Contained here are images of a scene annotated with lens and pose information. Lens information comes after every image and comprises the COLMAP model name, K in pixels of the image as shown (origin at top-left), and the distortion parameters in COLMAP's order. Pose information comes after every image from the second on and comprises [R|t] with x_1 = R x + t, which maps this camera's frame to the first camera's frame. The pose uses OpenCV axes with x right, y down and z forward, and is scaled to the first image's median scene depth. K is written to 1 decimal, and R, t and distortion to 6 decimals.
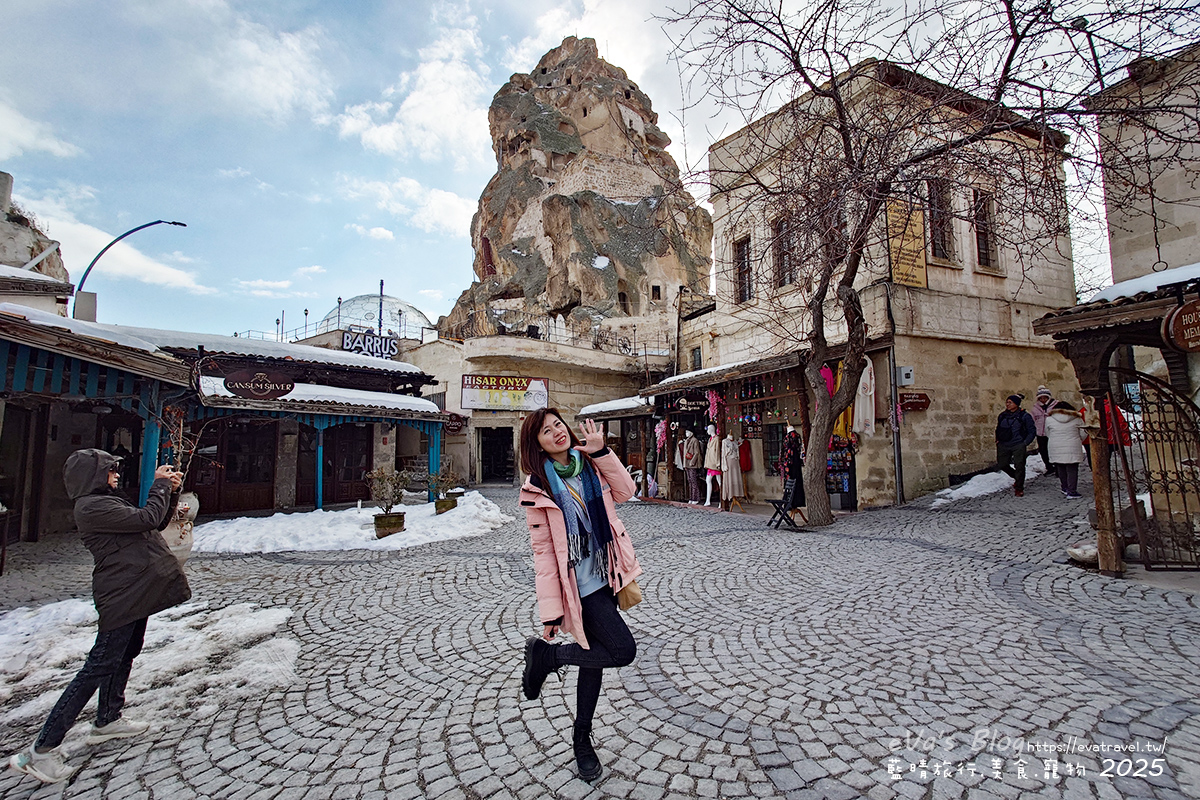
lens RADIAL K [[541.9, 0, 601.0], [0, 541.9, 403.7], [0, 0, 1]] dist [-0.002400, -0.000094]
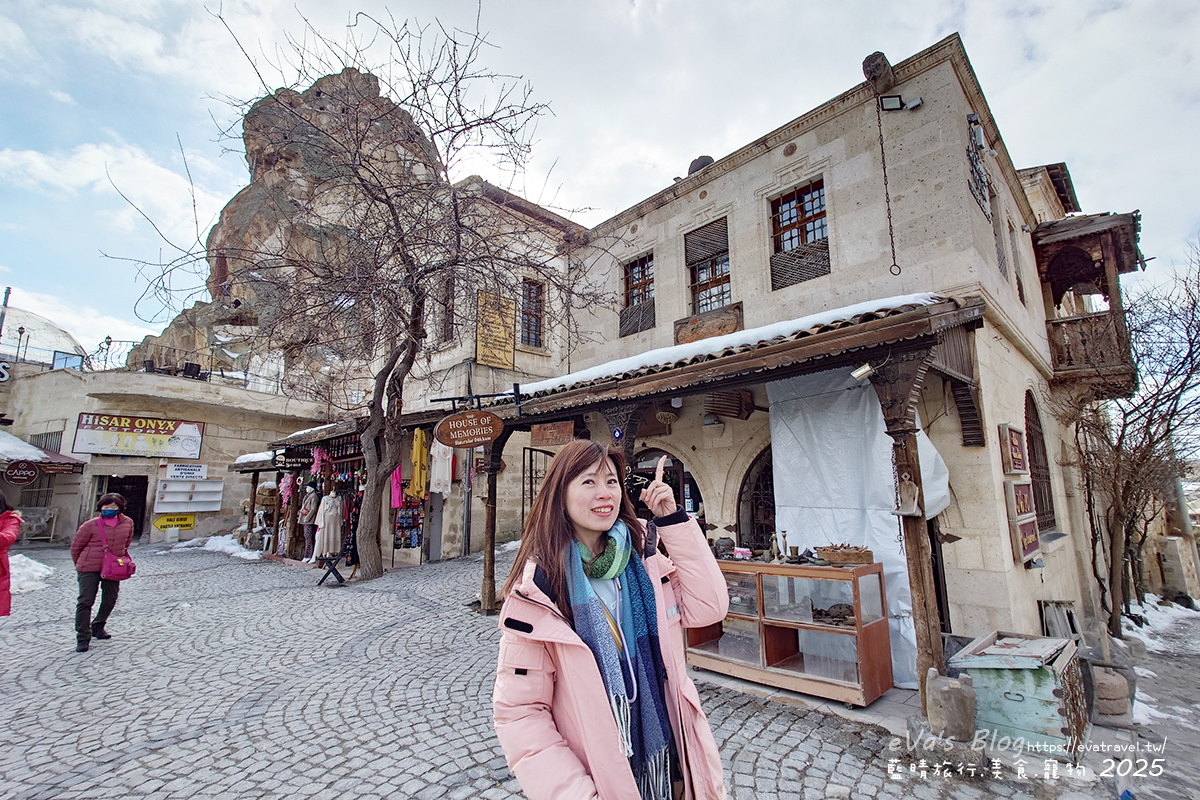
lens RADIAL K [[541.9, 0, 600.3], [0, 541.9, 401.7], [0, 0, 1]] dist [-0.002400, -0.000094]
pose [[0.927042, 0.069779, 0.368408, 0.183503], [-0.036773, 0.994714, -0.095872, -0.018934], [-0.373150, 0.075330, 0.924708, -0.089833]]
